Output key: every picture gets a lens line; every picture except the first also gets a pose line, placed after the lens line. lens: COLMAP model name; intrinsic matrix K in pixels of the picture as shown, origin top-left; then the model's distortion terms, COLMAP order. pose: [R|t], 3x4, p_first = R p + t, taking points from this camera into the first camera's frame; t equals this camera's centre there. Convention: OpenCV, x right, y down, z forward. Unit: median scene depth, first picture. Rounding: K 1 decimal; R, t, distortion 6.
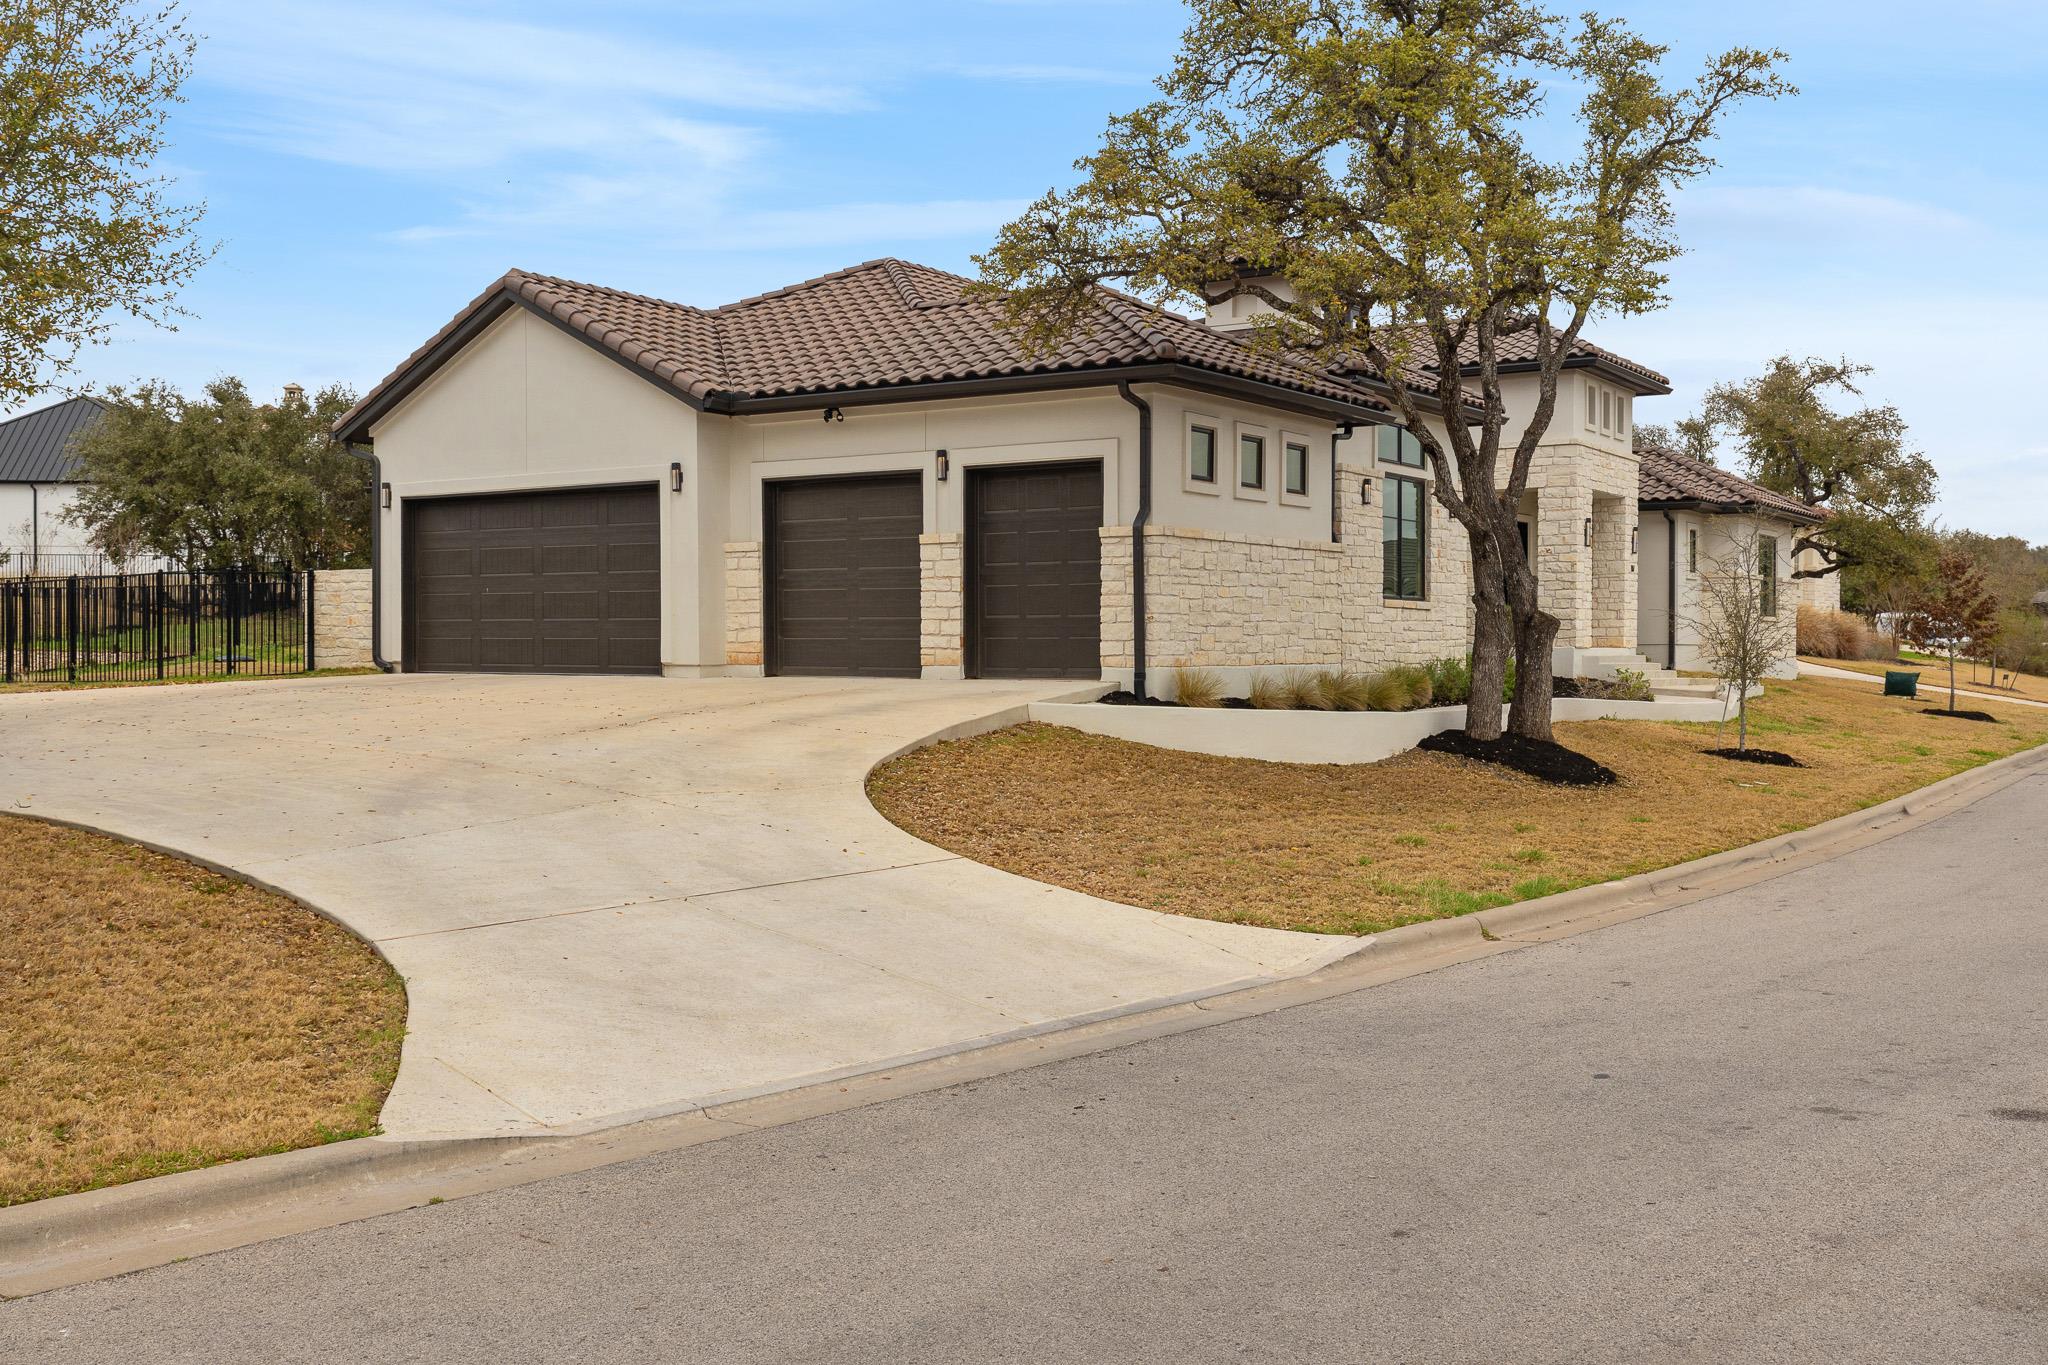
lens RADIAL K [[2065.5, 0, 1024.7], [0, 2065.5, 684.6], [0, 0, 1]] dist [-0.008133, 0.000000]
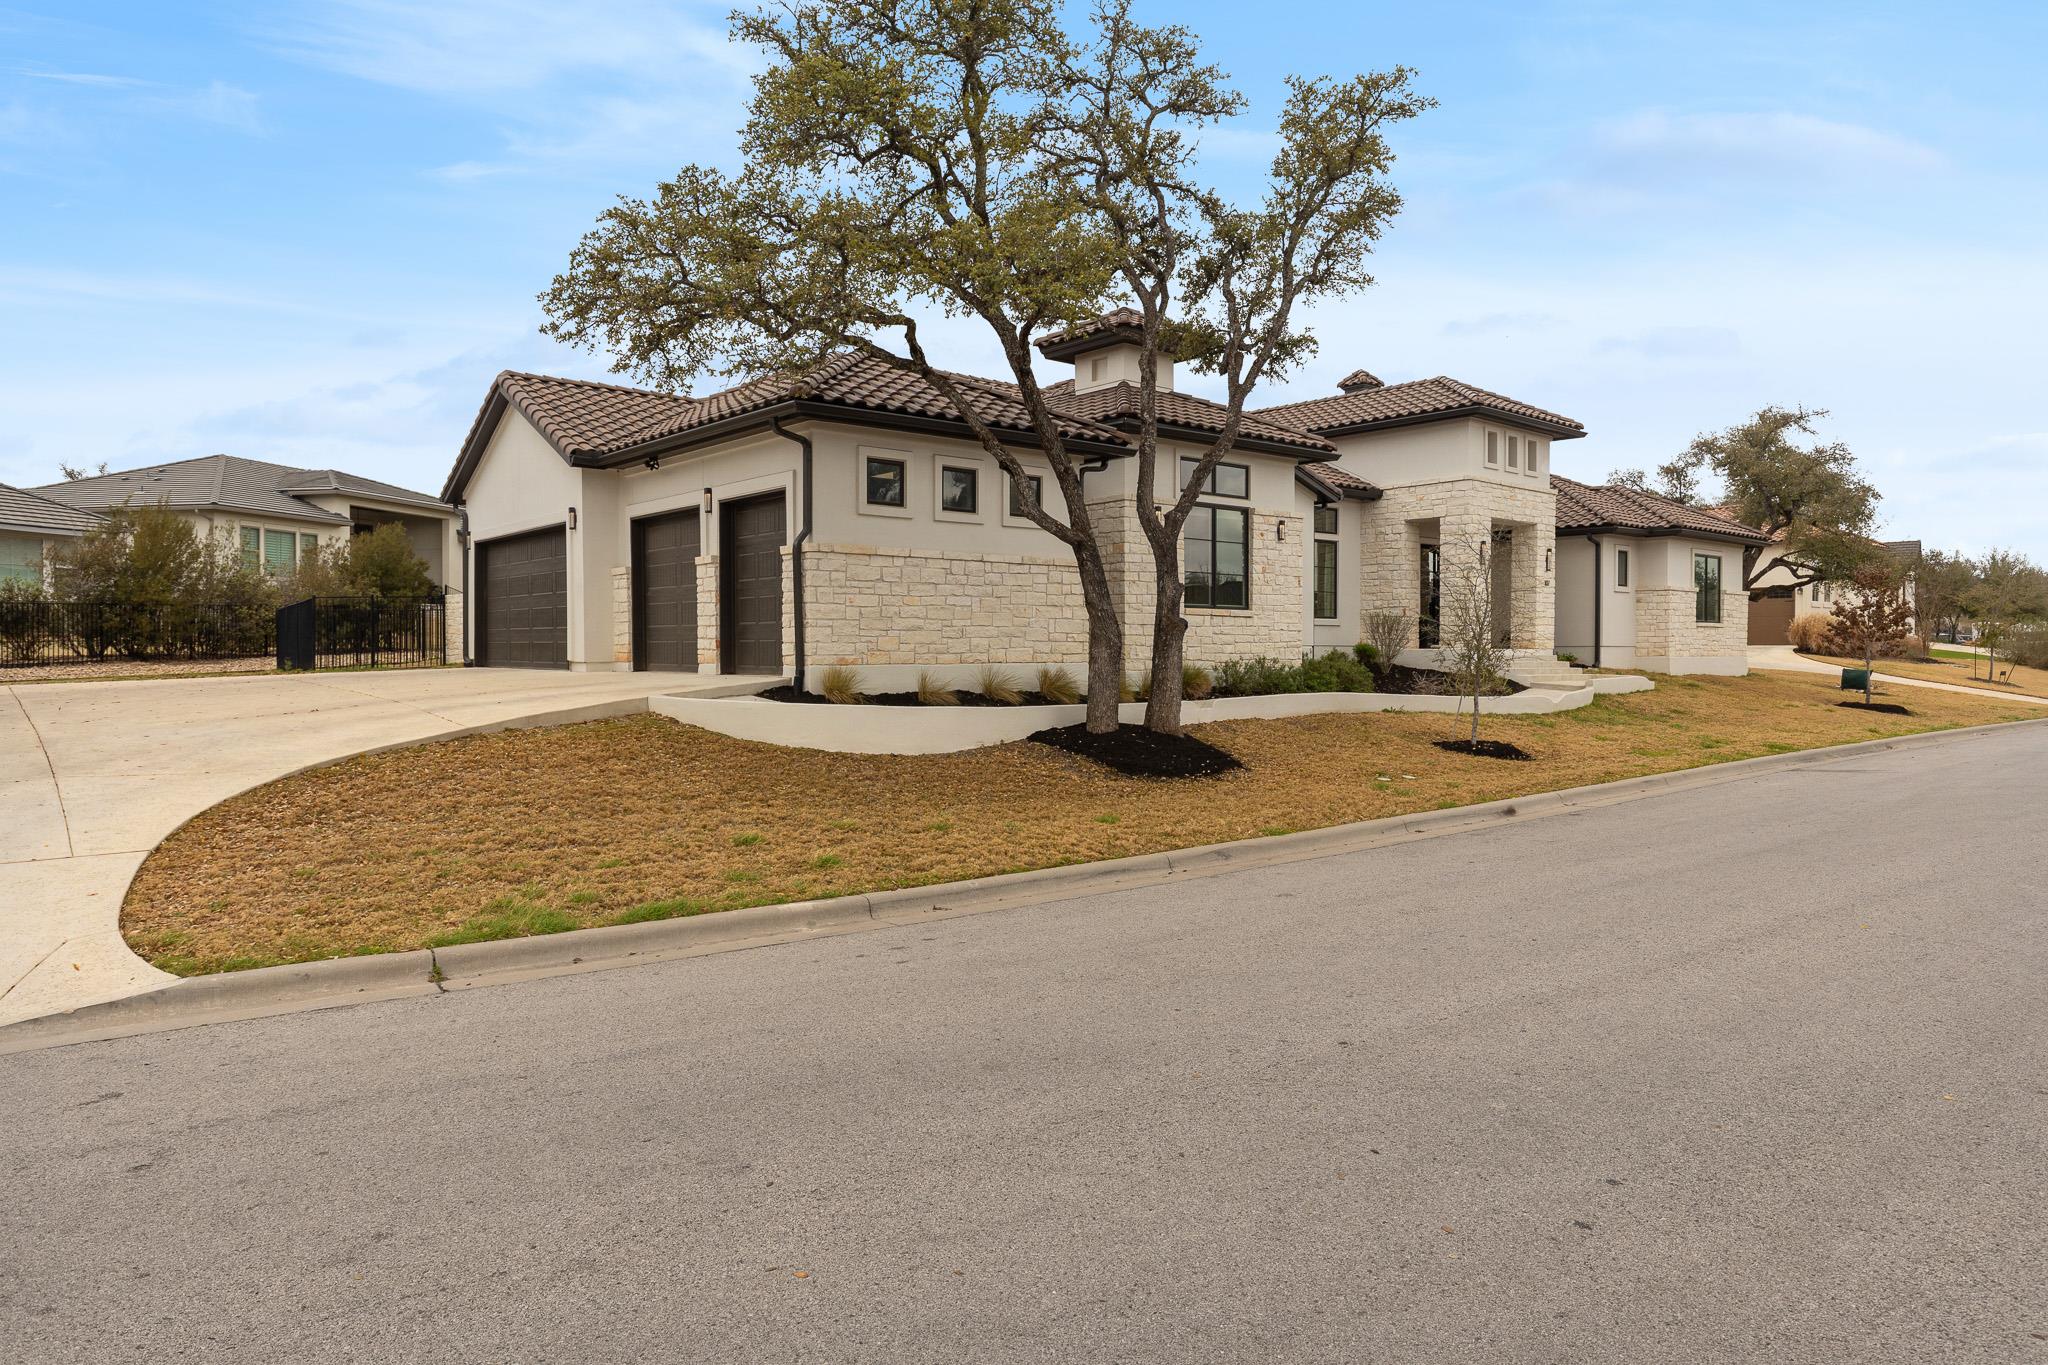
lens RADIAL K [[1257.2, 0, 1022.8], [0, 1257.2, 675.6], [0, 0, 1]] dist [0.019607, 0.000522]
pose [[0.956773, 0.006270, -0.290769, 0.335855], [-0.005227, 0.999977, 0.004364, -0.005813], [0.290790, -0.002656, 0.956783, 0.316851]]
